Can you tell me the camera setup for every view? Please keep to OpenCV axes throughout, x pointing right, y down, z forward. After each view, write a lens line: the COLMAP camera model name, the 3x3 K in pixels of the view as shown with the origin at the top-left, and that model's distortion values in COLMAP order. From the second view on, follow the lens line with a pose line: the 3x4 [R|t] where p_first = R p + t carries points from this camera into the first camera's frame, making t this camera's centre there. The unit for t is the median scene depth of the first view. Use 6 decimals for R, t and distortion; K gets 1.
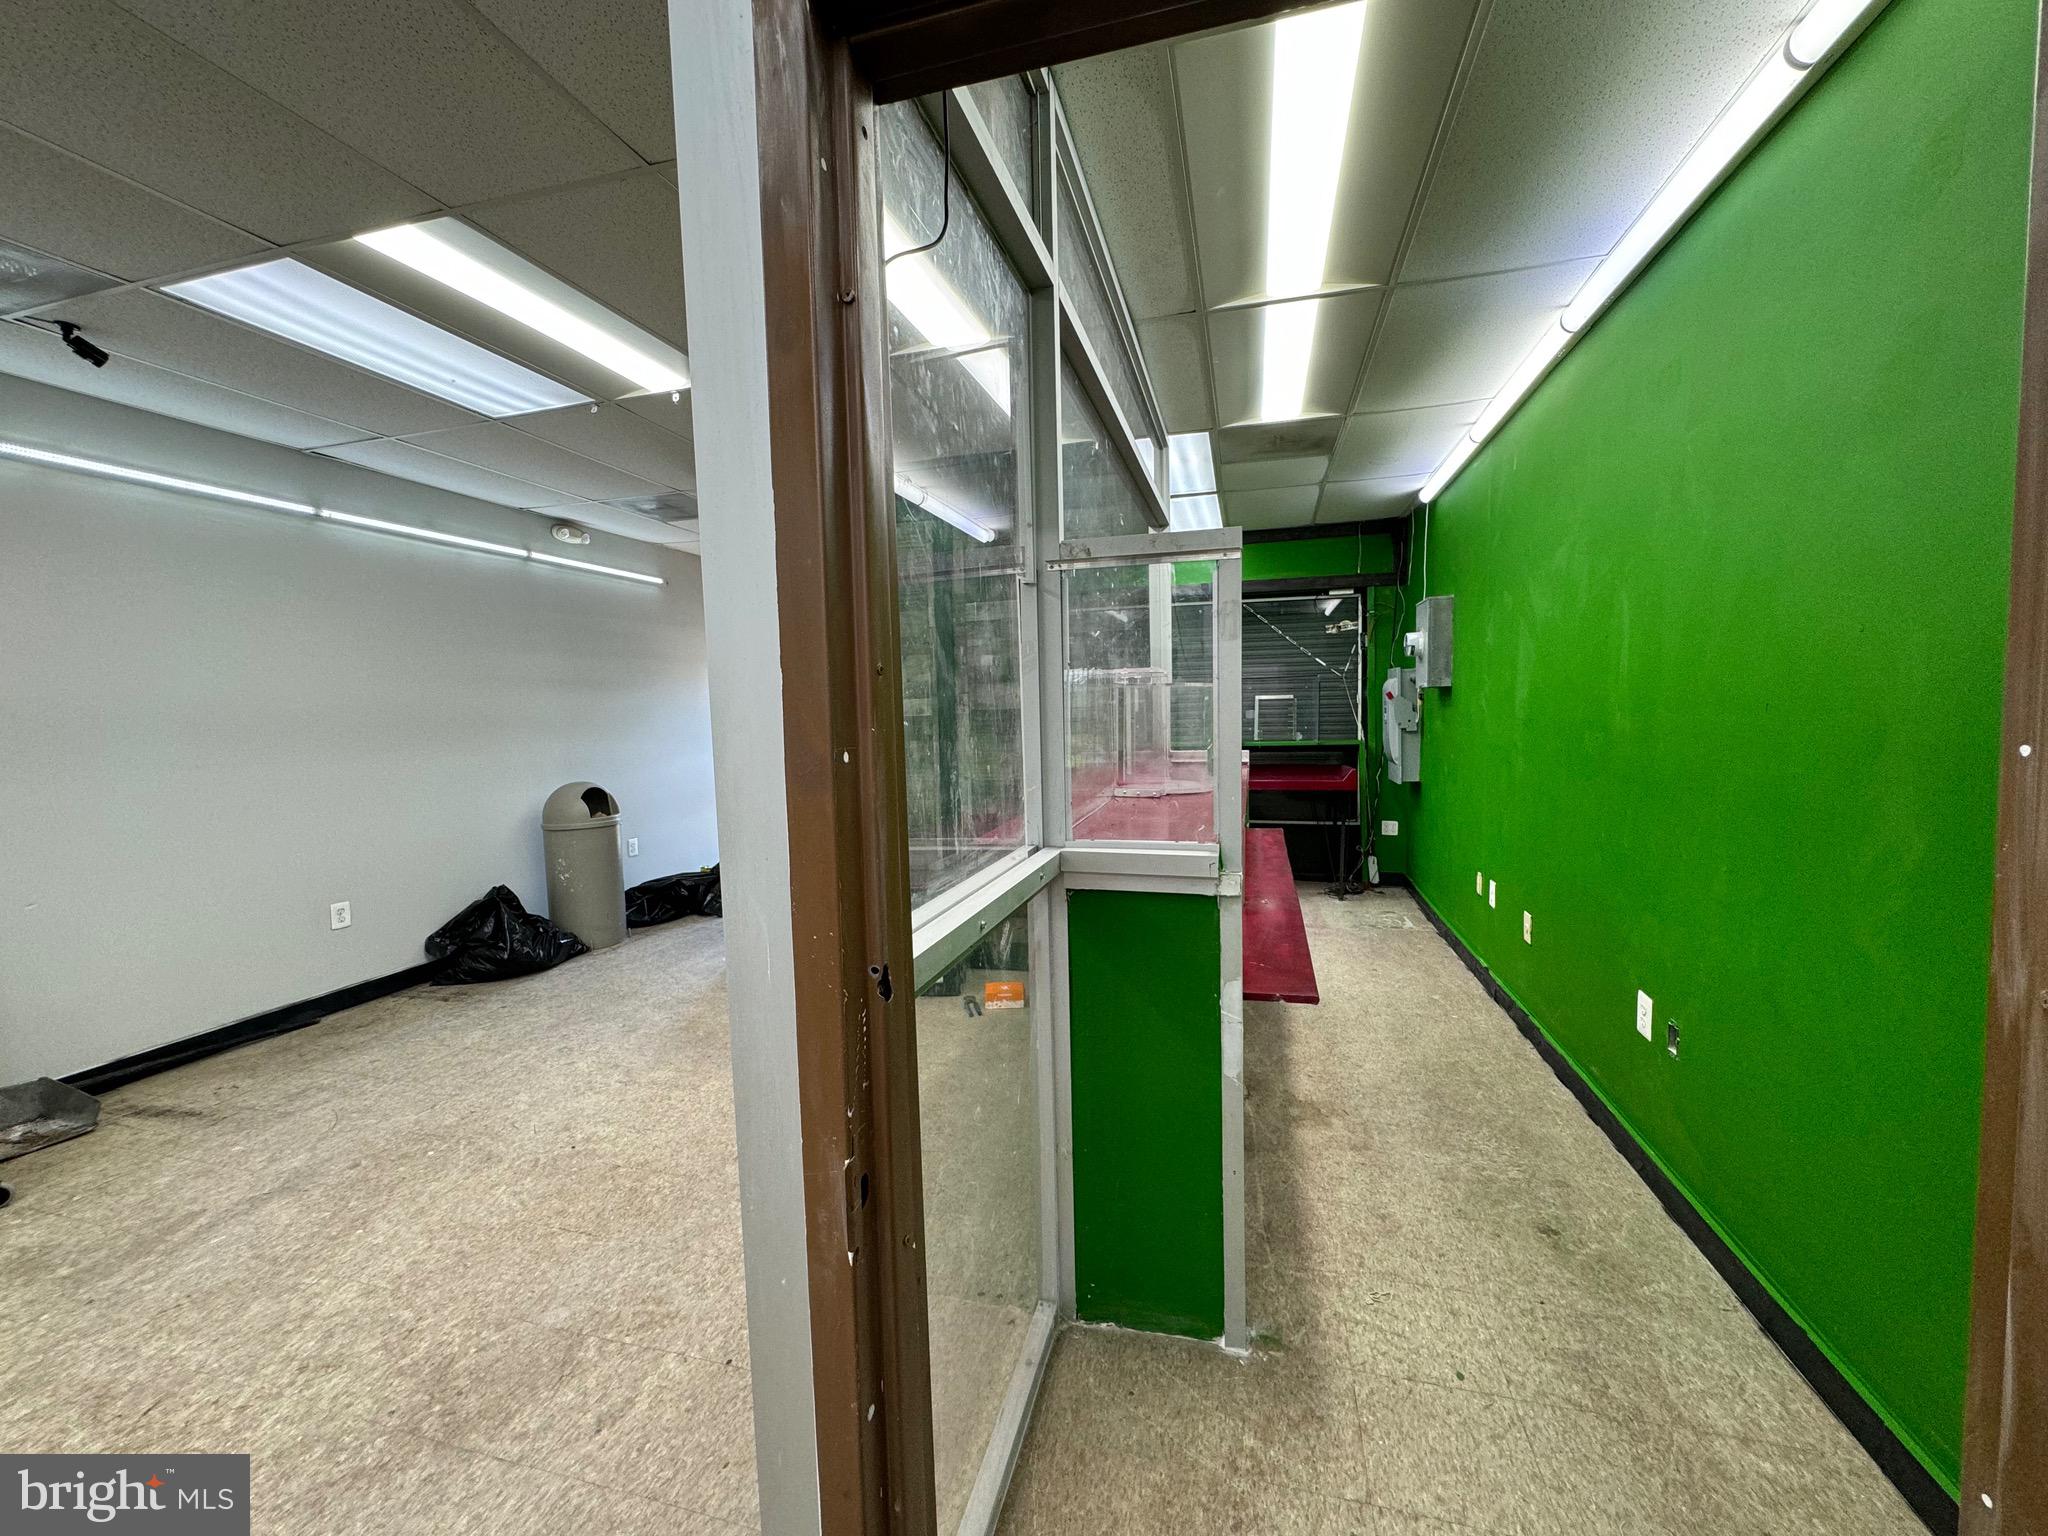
lens RADIAL K [[817.4, 0, 1023.4], [0, 817.4, 765.6], [0, 0, 1]] dist [-0.002403, 0.000426]
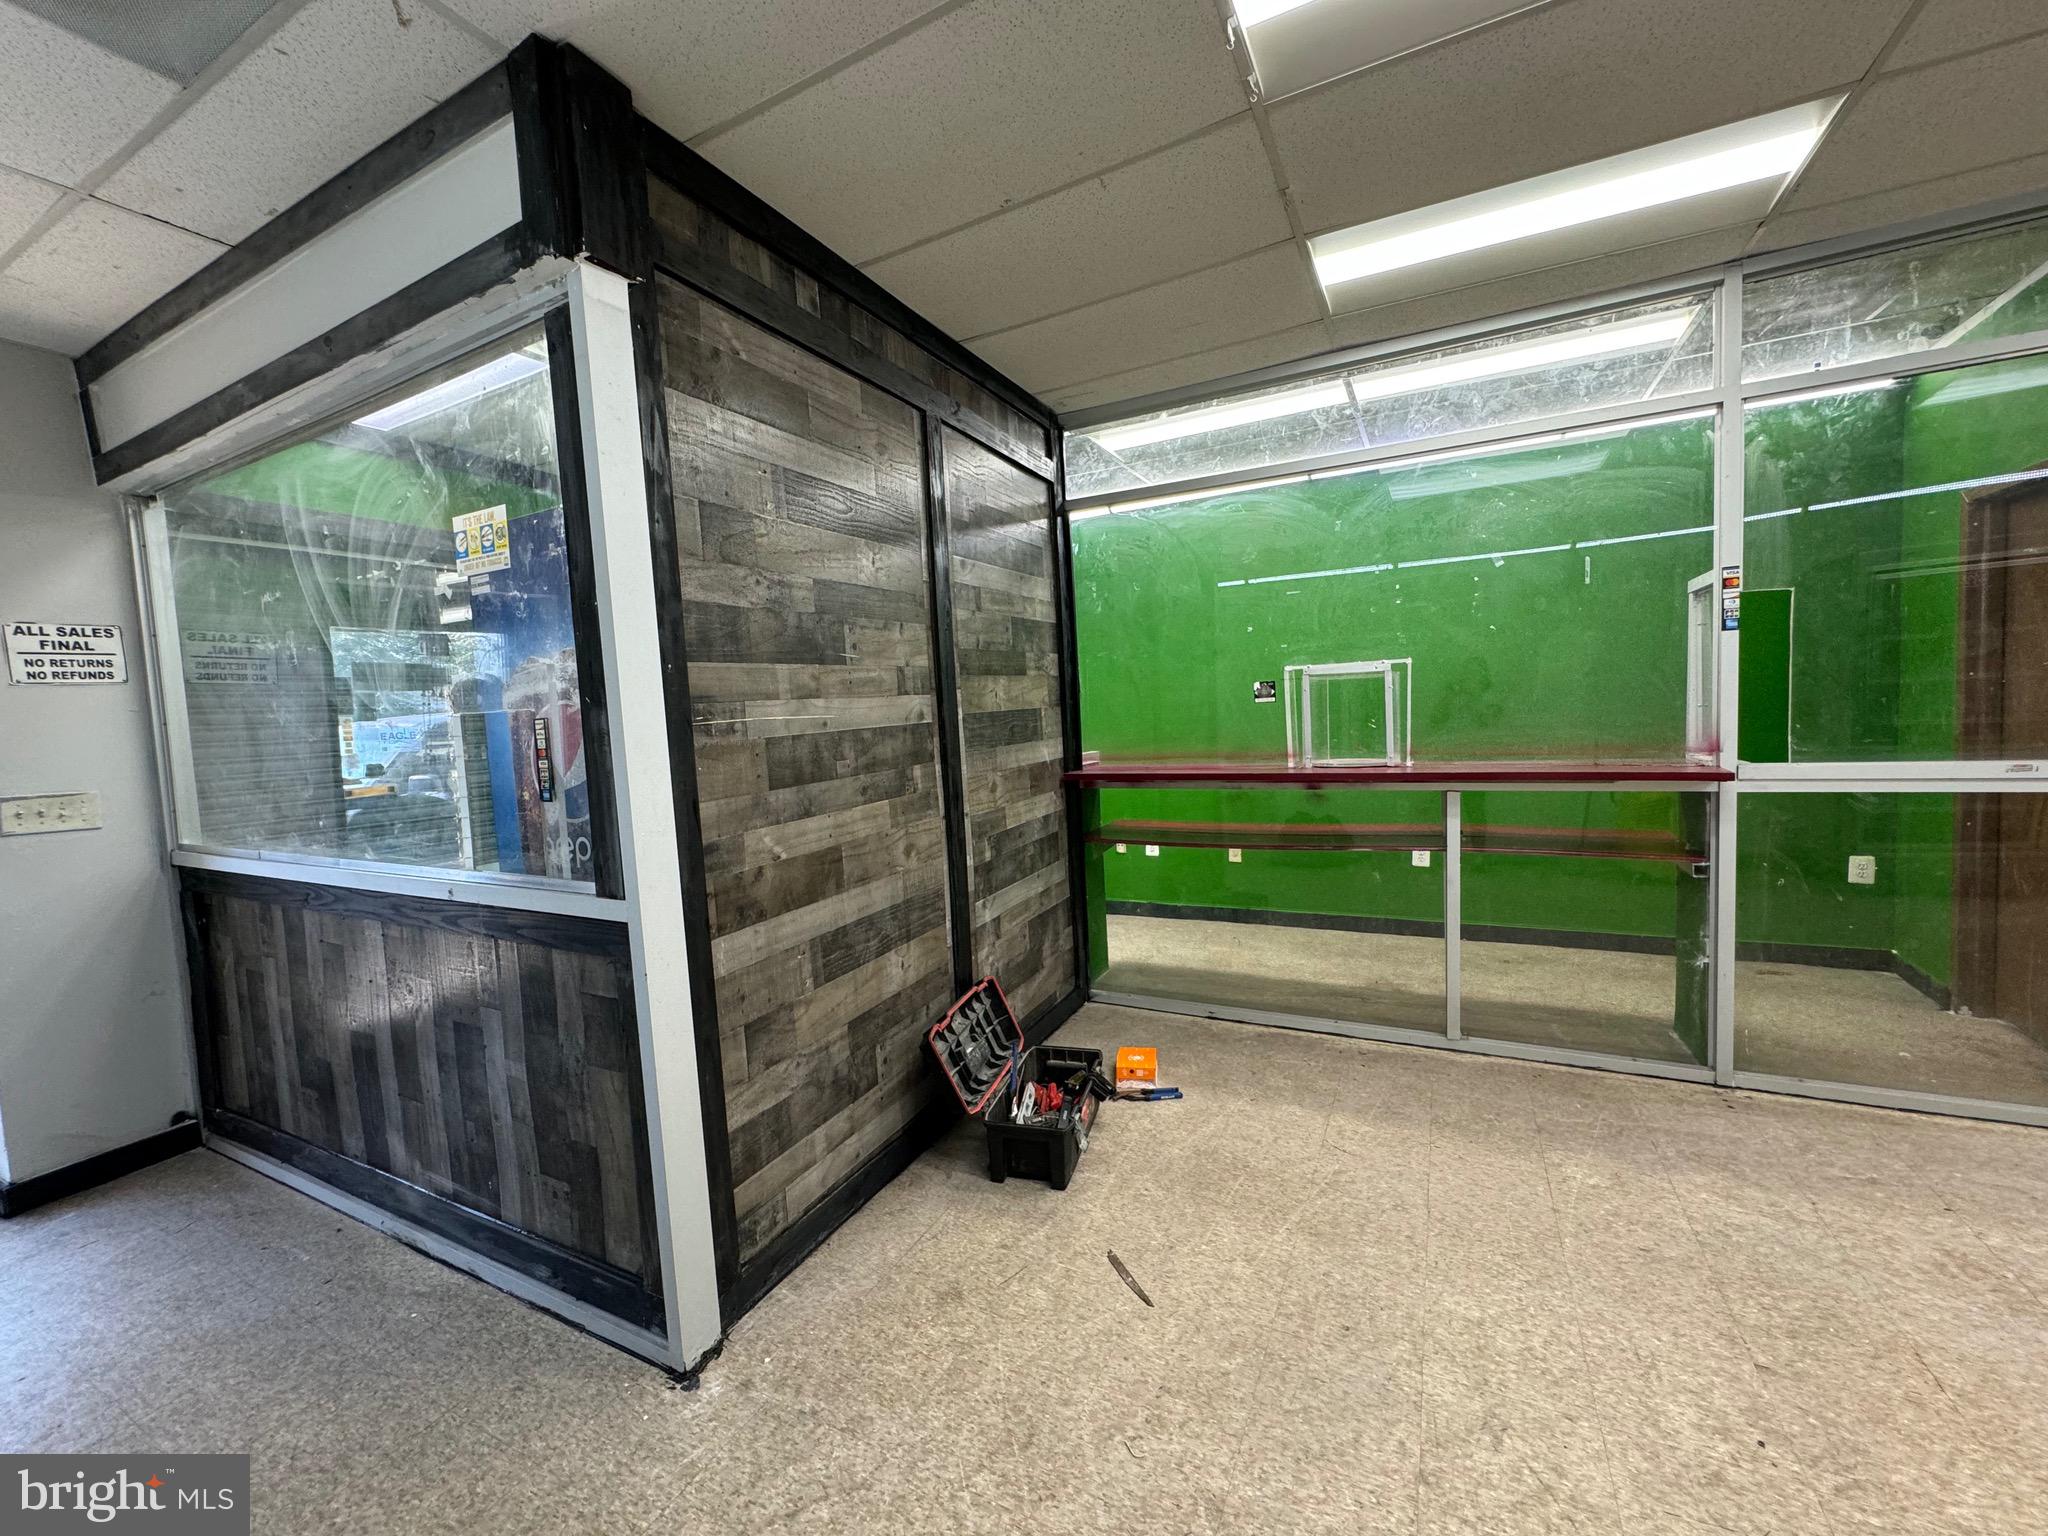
lens RADIAL K [[817.4, 0, 1023.4], [0, 817.4, 765.6], [0, 0, 1]] dist [-0.002403, 0.000426]
pose [[0.208097, -0.056387, 0.976481, -1.127739], [0.111087, 0.993240, 0.033681, -0.066551], [-0.971779, 0.101466, 0.212954, 1.271205]]
